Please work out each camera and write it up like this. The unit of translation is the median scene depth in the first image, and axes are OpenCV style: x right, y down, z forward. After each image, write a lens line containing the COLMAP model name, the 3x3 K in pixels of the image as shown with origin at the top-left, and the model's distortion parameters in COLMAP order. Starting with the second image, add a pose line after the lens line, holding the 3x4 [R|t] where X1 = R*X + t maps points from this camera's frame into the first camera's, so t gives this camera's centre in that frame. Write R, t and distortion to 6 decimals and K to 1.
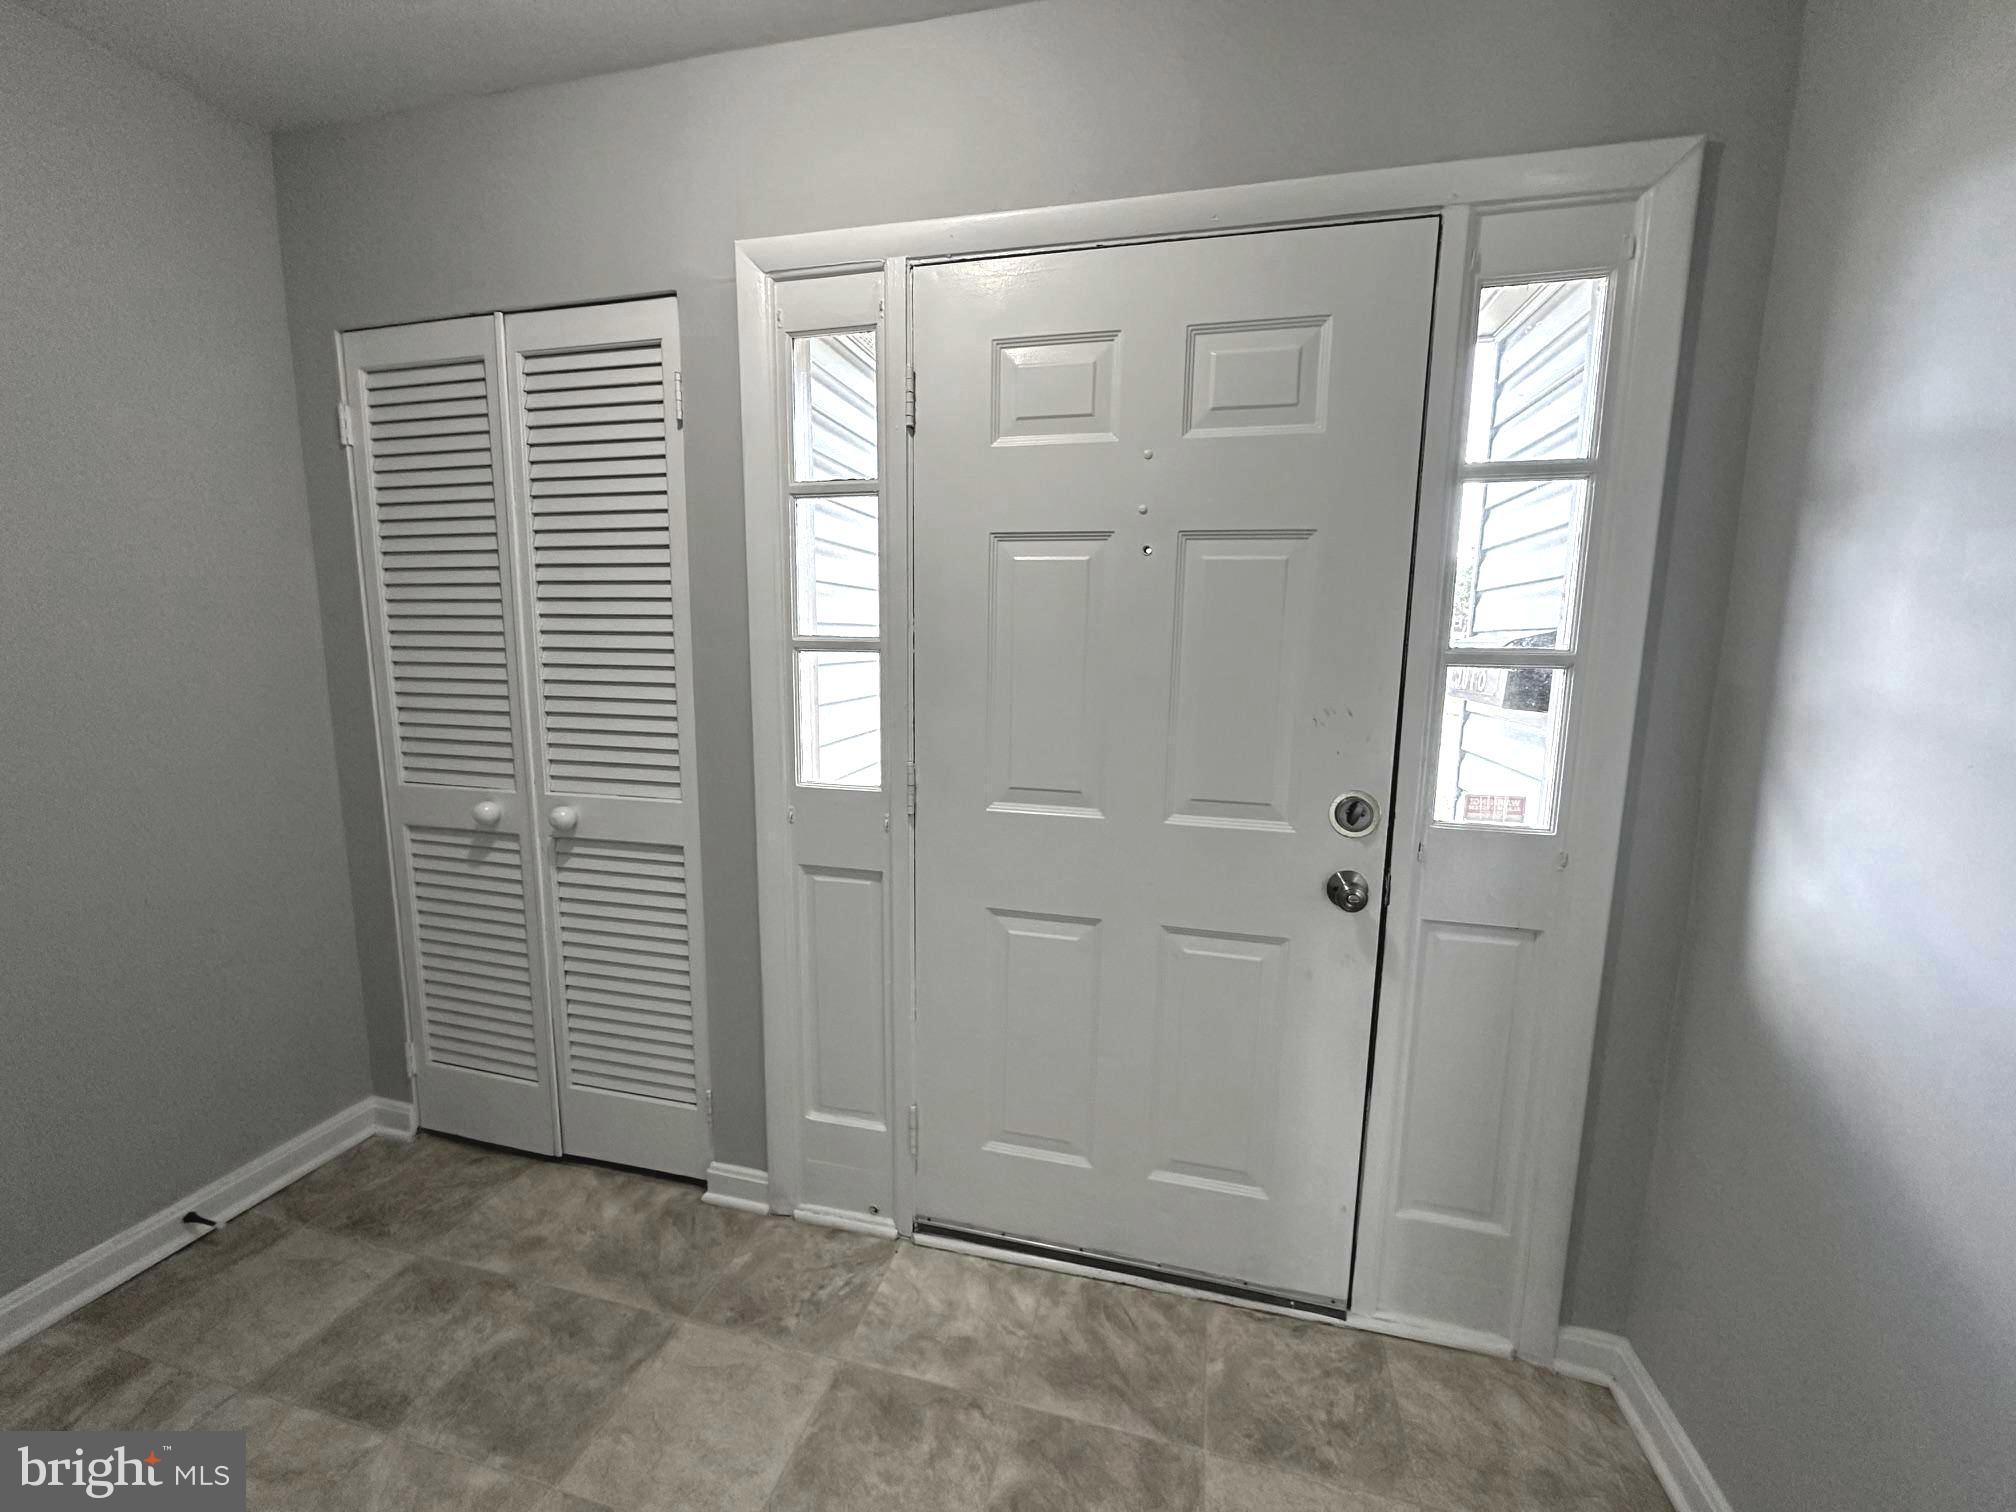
lens RADIAL K [[806.3, 0, 992.1], [0, 806.3, 749.4], [0, 0, 1]] dist [-0.003249, 0.001111]
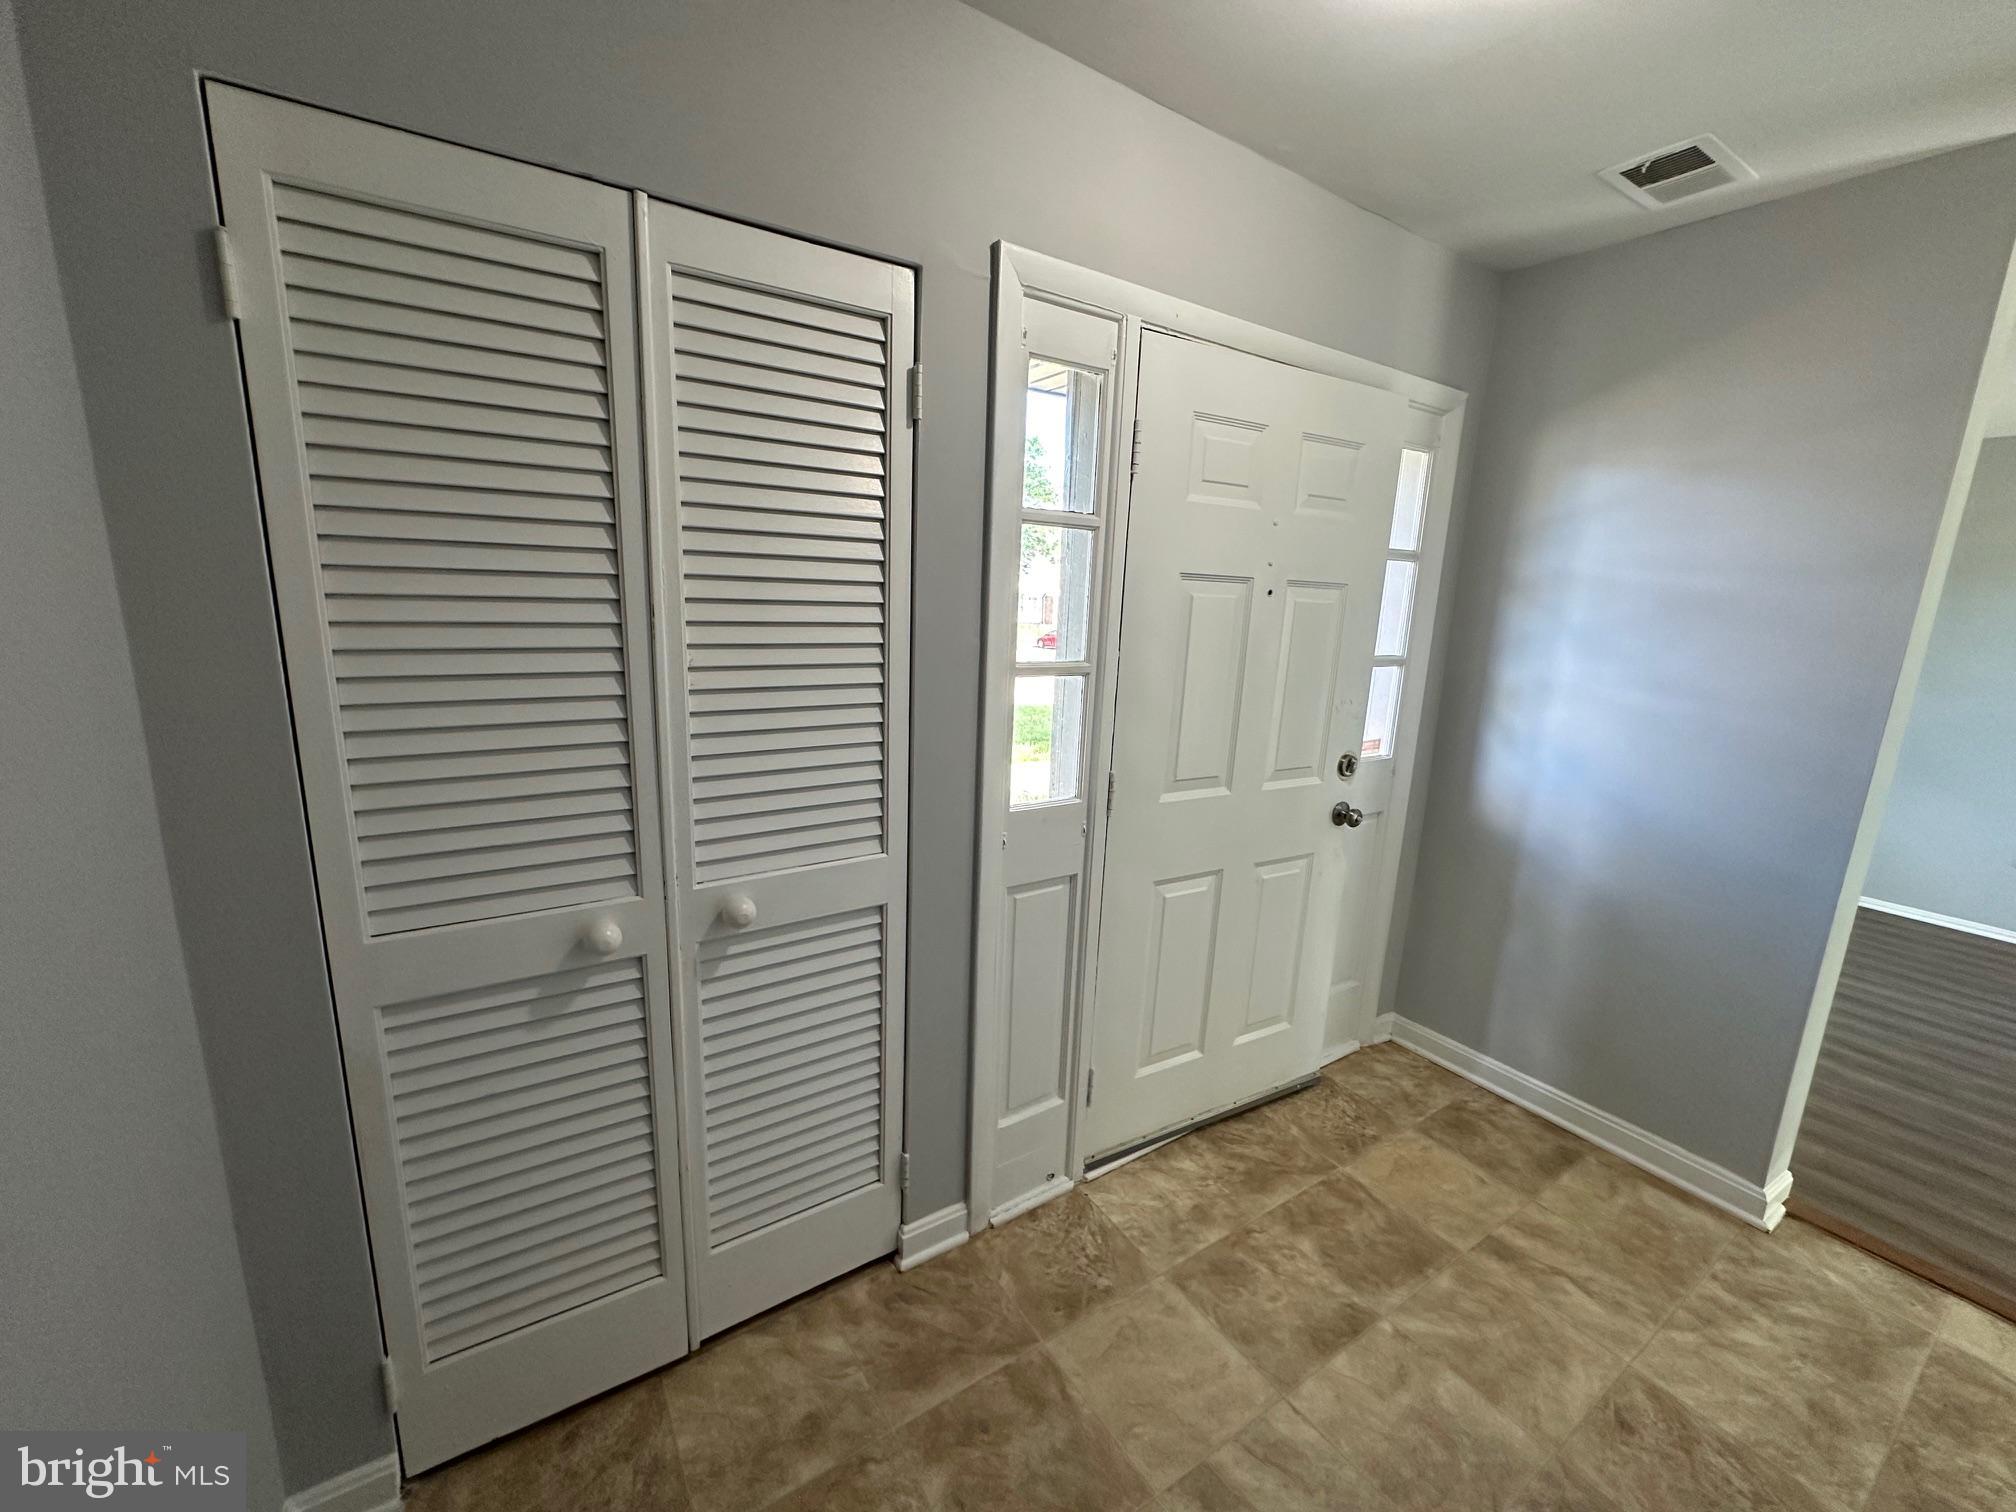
lens RADIAL K [[806.3, 0, 997.3], [0, 806.3, 760.7], [0, 0, 1]] dist [-0.003249, 0.001111]
pose [[0.676348, -0.140435, 0.723071, -1.013906], [0.082740, 0.989929, 0.114870, -0.139743], [-0.731921, -0.017865, 0.681156, 0.344656]]
